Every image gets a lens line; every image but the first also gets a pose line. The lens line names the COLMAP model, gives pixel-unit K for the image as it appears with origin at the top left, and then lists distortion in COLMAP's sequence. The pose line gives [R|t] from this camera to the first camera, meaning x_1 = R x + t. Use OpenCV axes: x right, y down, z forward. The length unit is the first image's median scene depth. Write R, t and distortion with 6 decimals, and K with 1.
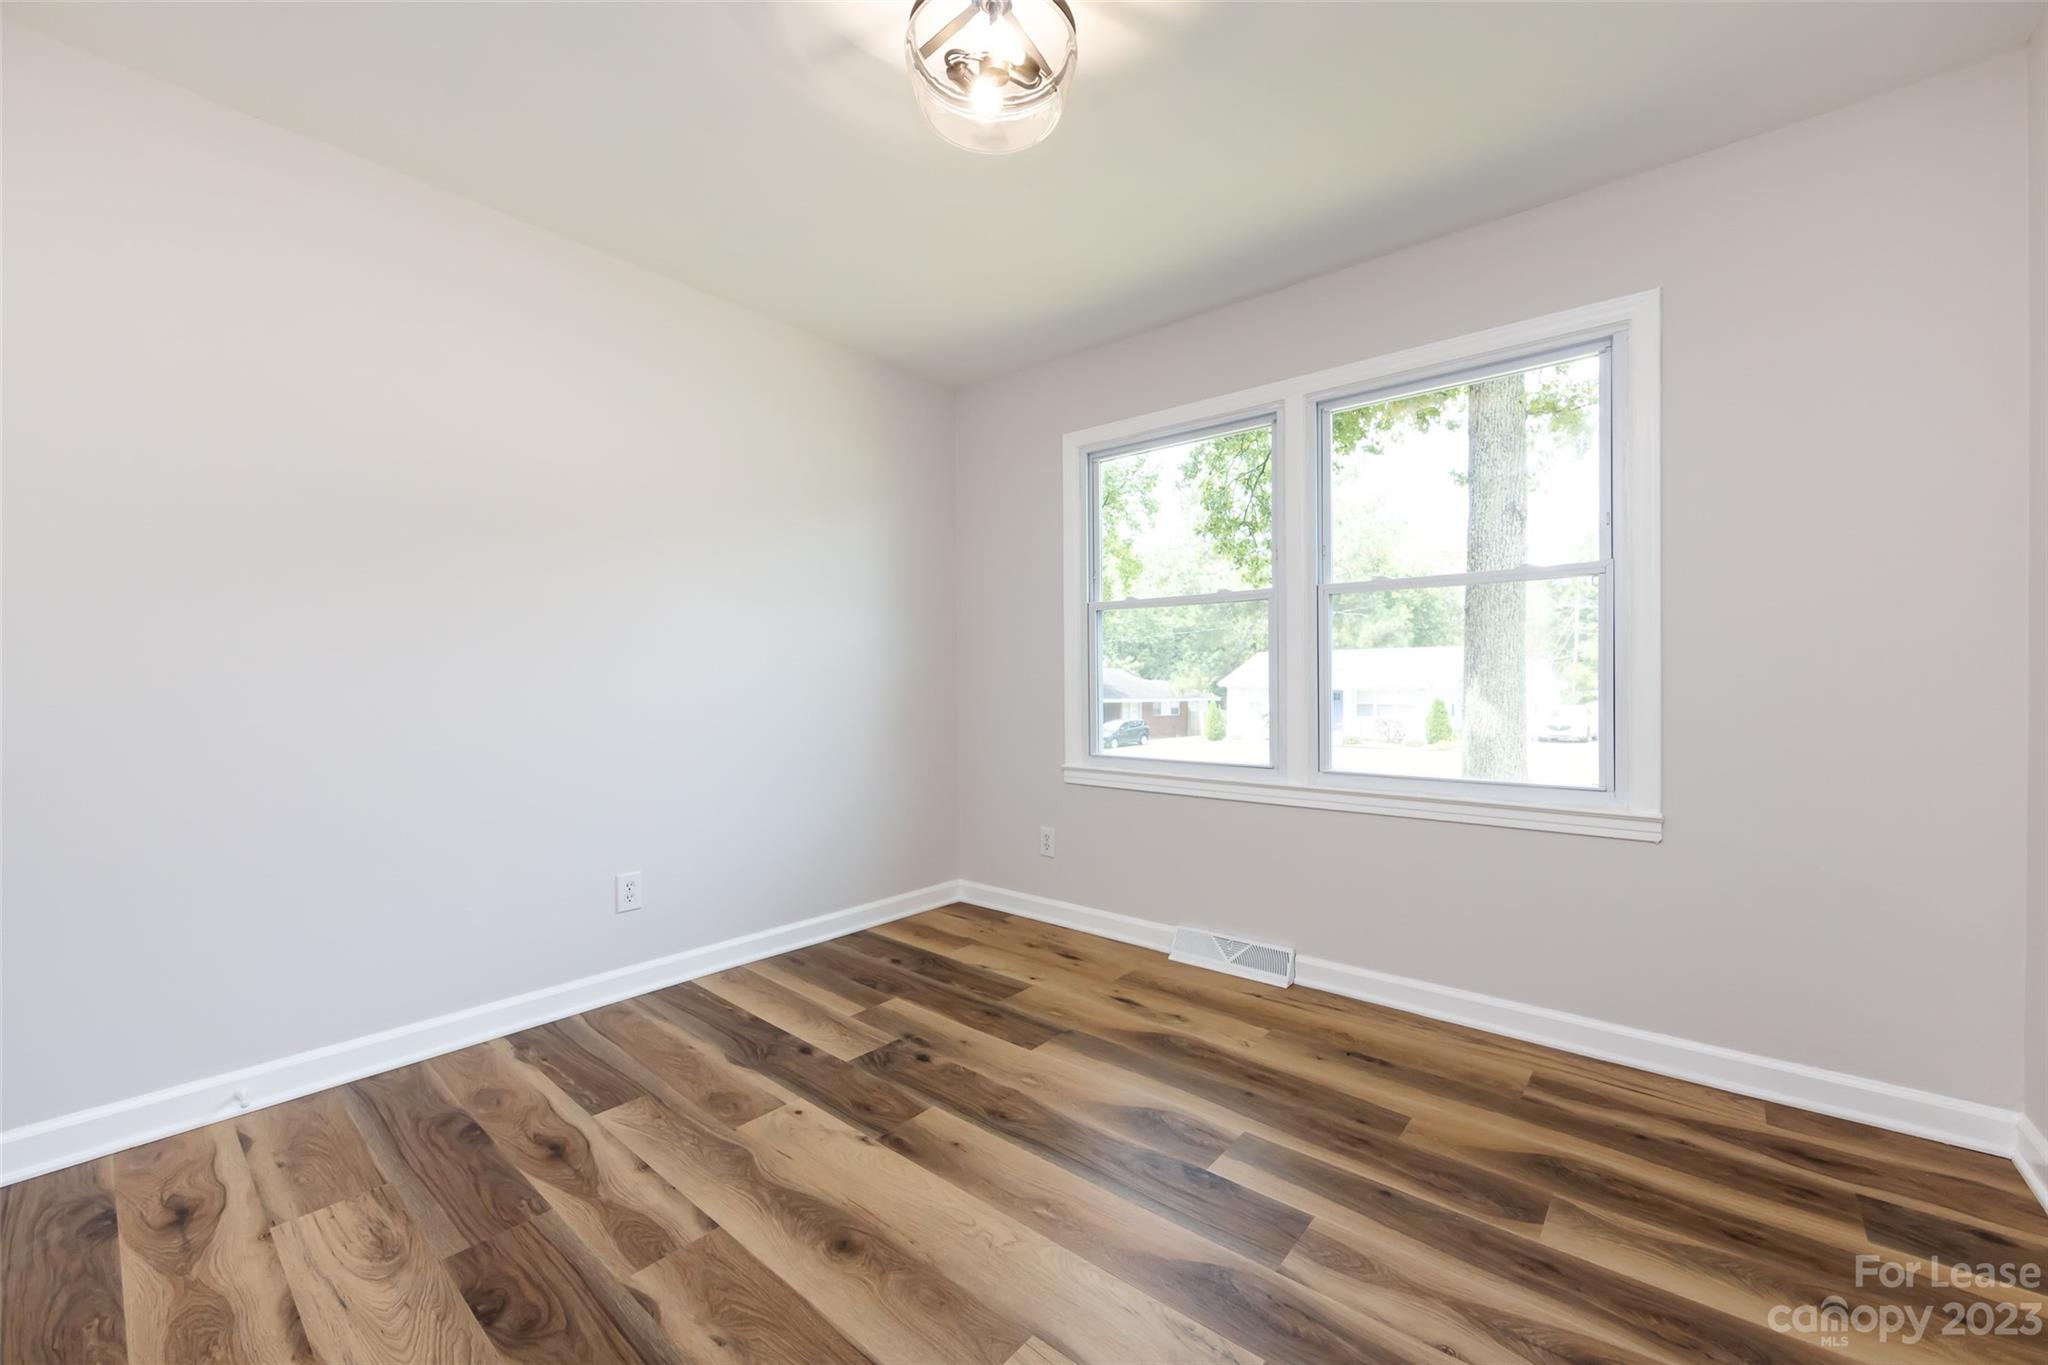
lens RADIAL K [[808.8, 0, 1038.2], [0, 808.8, 684.1], [0, 0, 1]] dist [-0.003238, -0.000390]
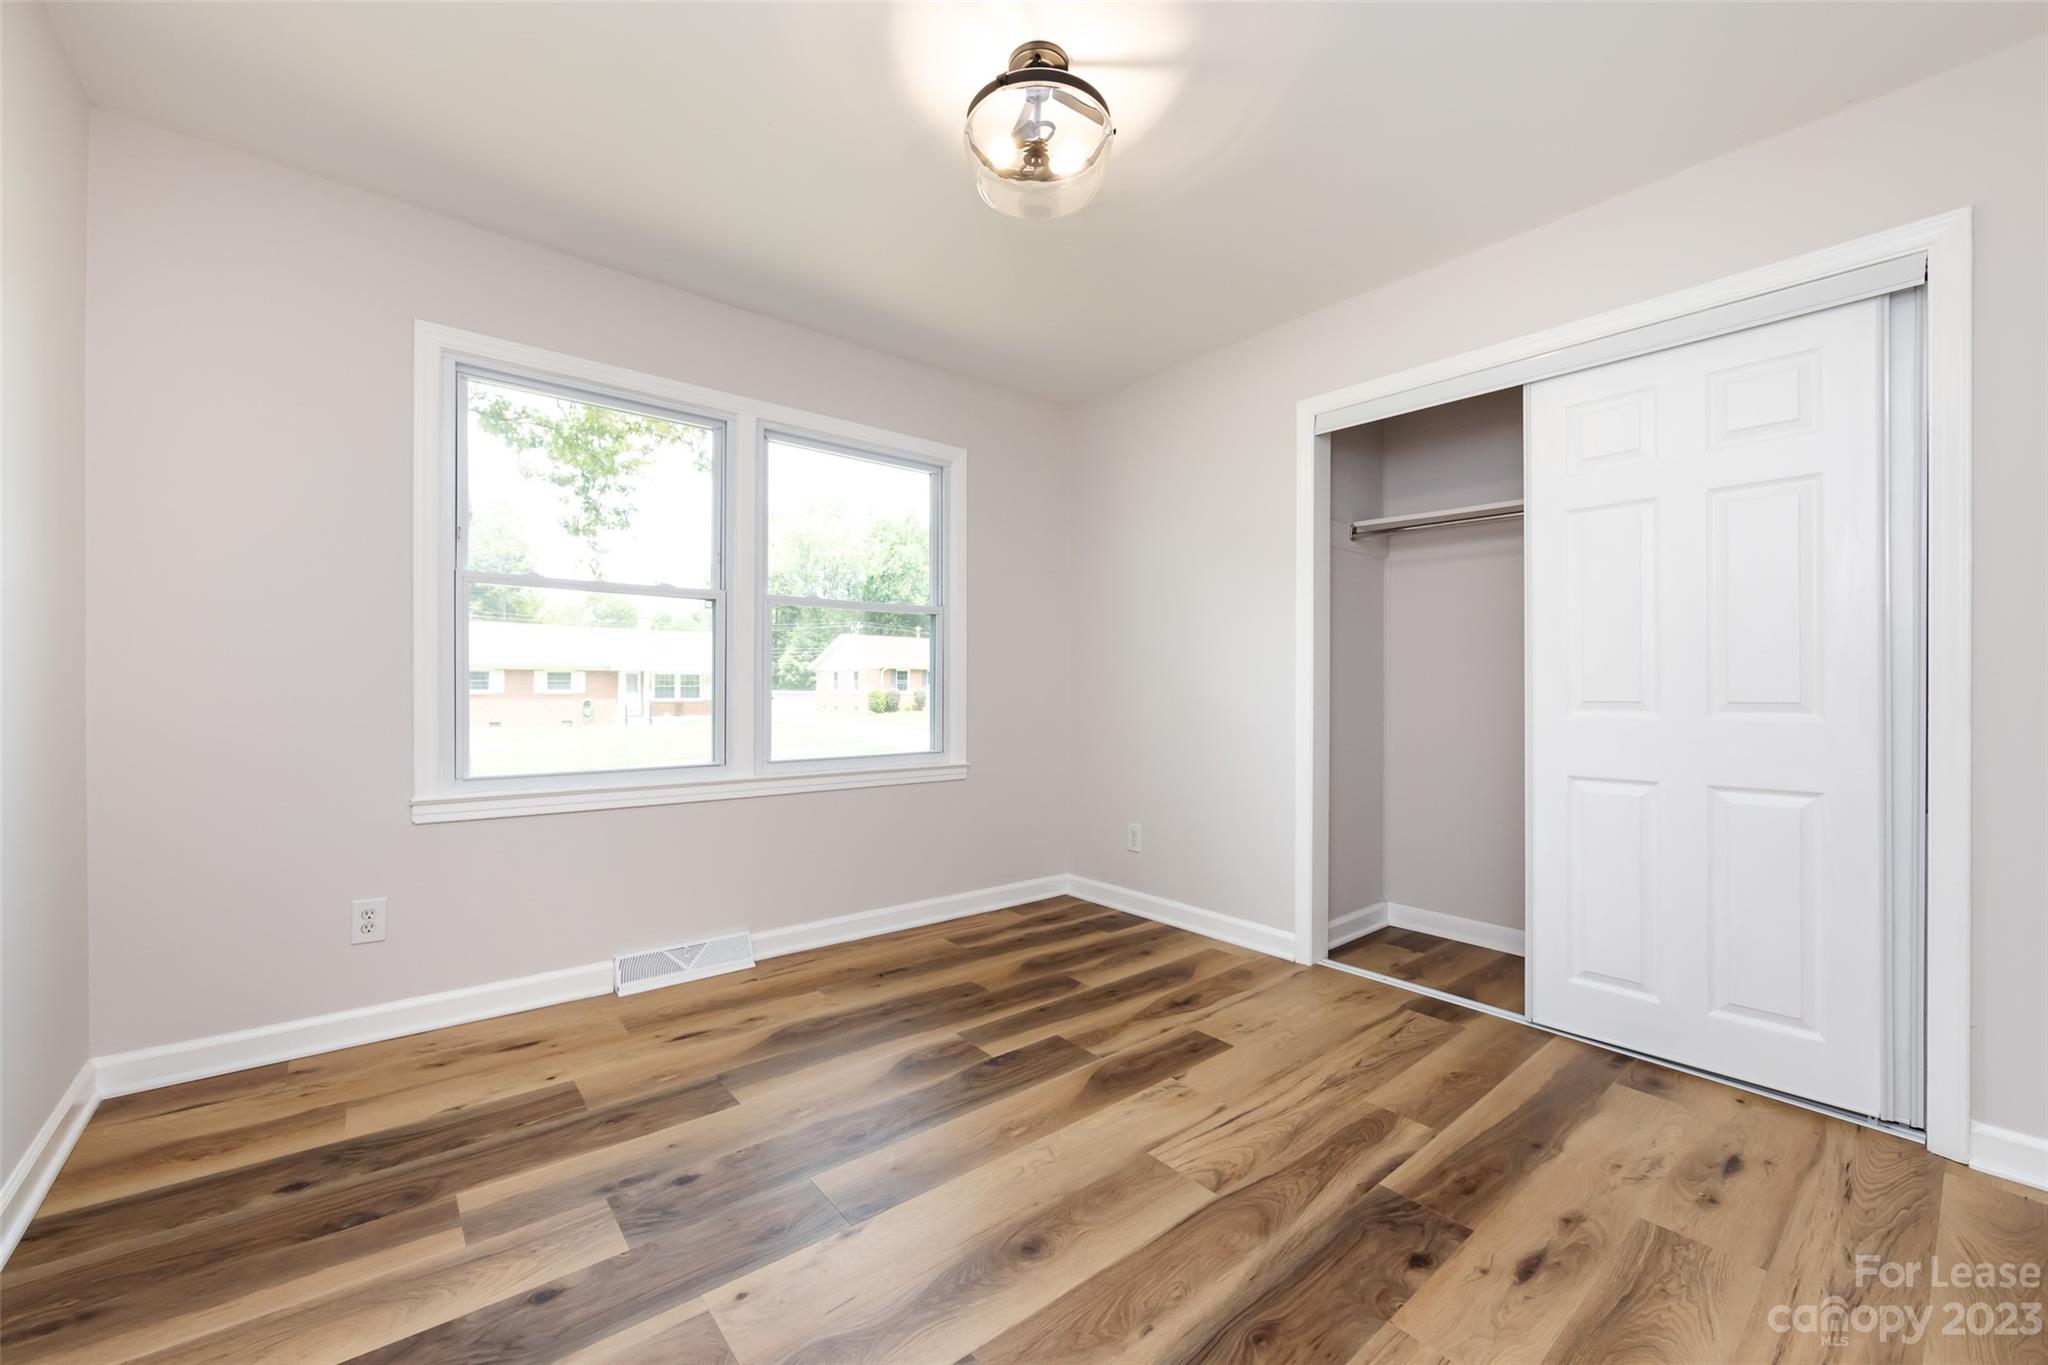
lens RADIAL K [[808.8, 0, 1001.1], [0, 808.8, 684.5], [0, 0, 1]] dist [-0.003238, -0.000390]
pose [[0.191901, 0.002722, 0.981411, -0.902684], [-0.006459, 0.999978, -0.001510, 0.000327], [-0.981393, -0.006050, 0.191914, 0.622726]]
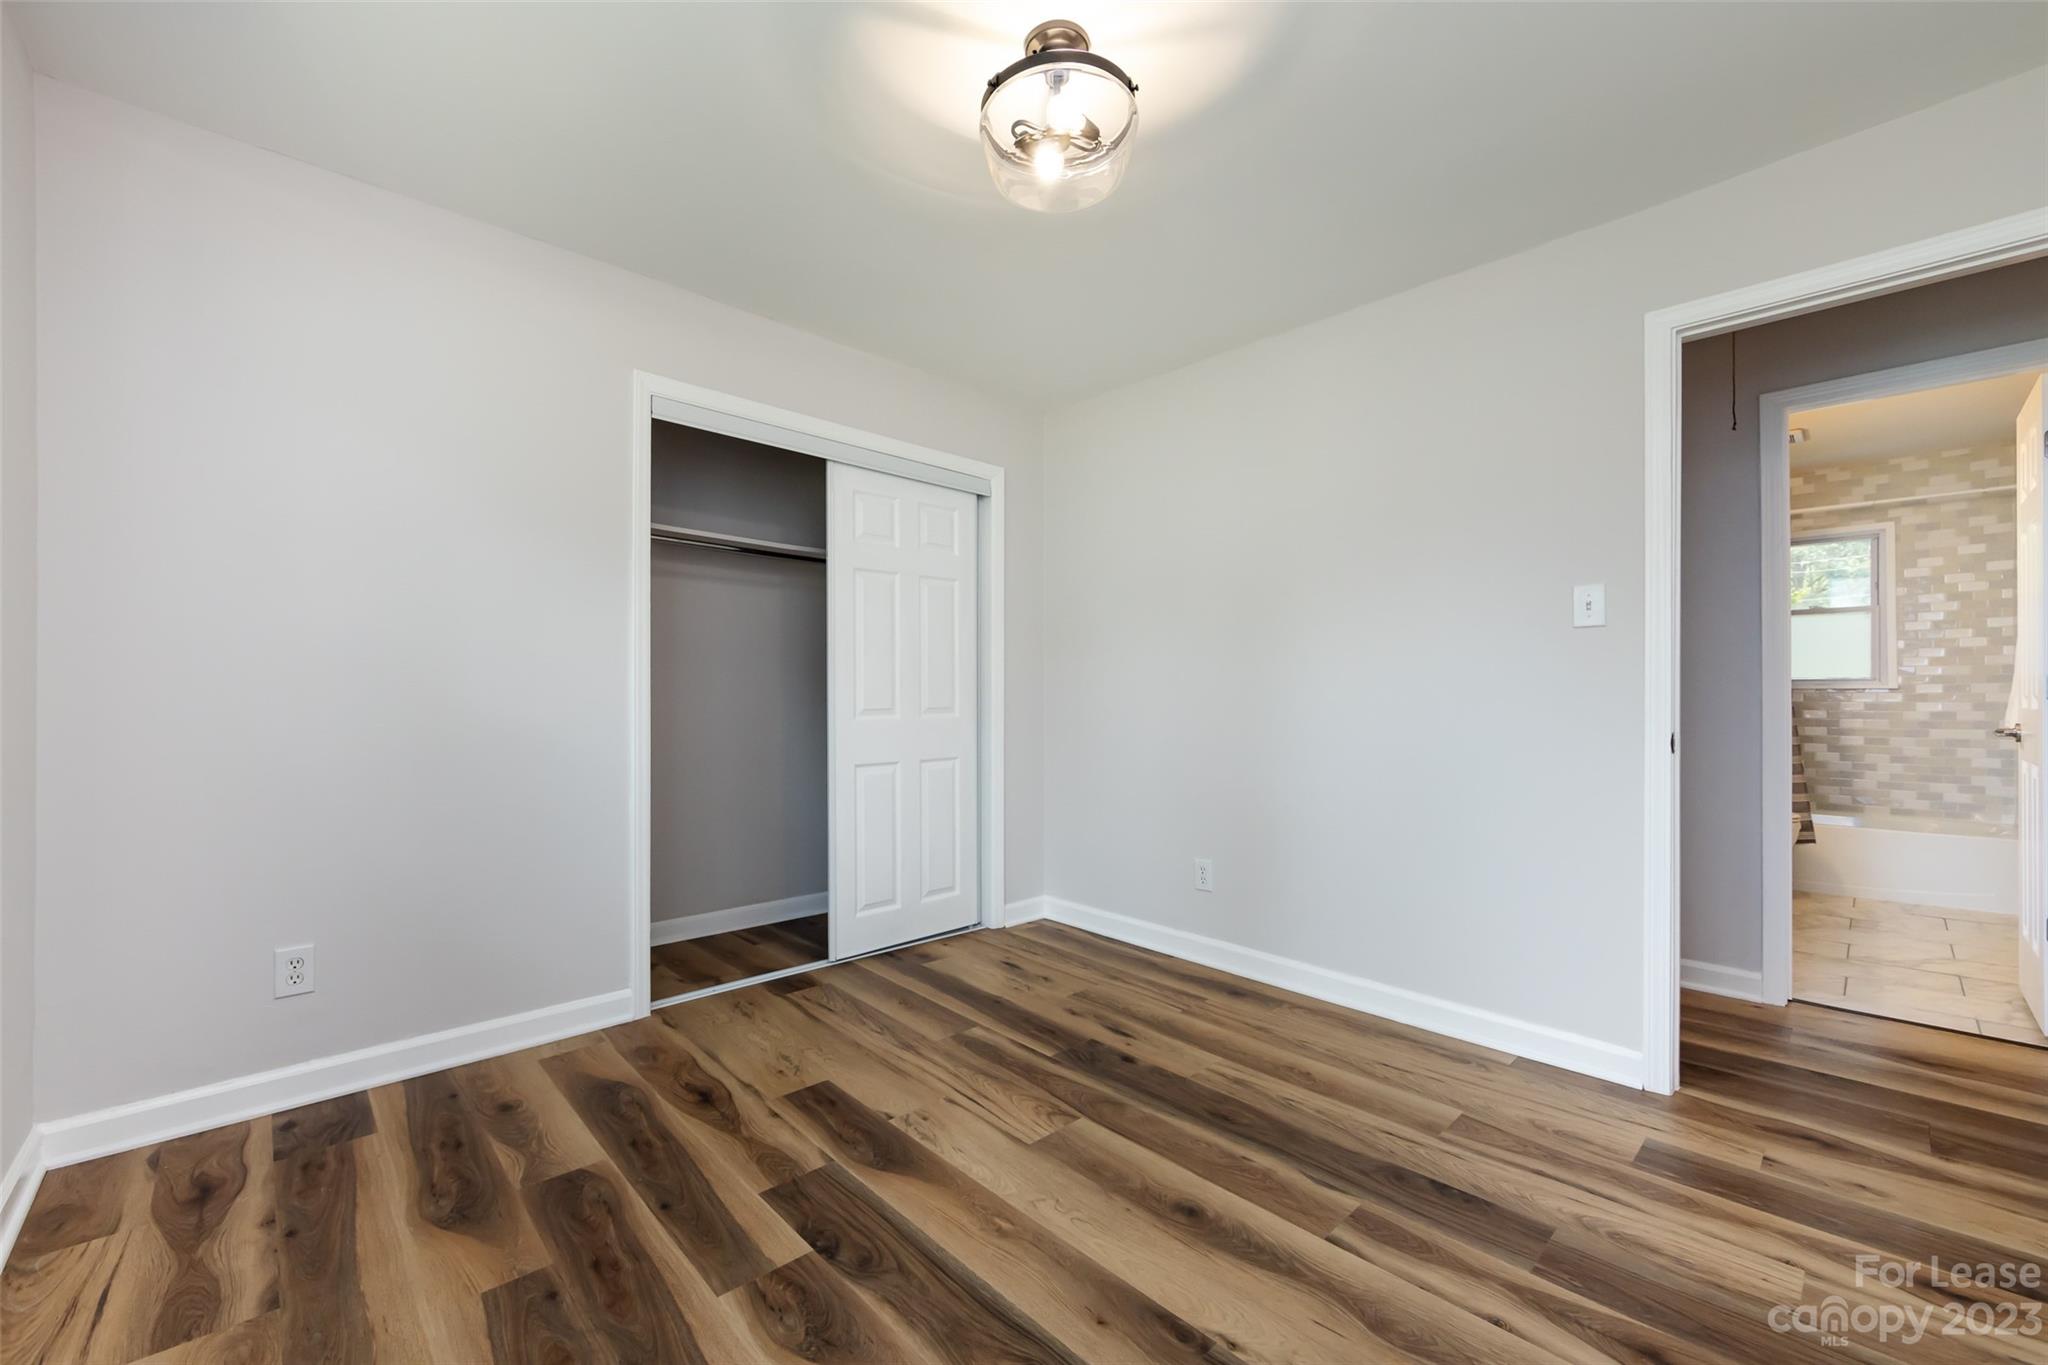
lens RADIAL K [[808.8, 0, 1024.6], [0, 808.8, 683.4], [0, 0, 1]] dist [-0.003238, -0.000390]
pose [[-0.994013, -0.001054, 0.109253, -0.099964], [-0.003076, 0.999827, -0.018341, -0.004360], [-0.109214, -0.018567, -0.993845, 1.568509]]
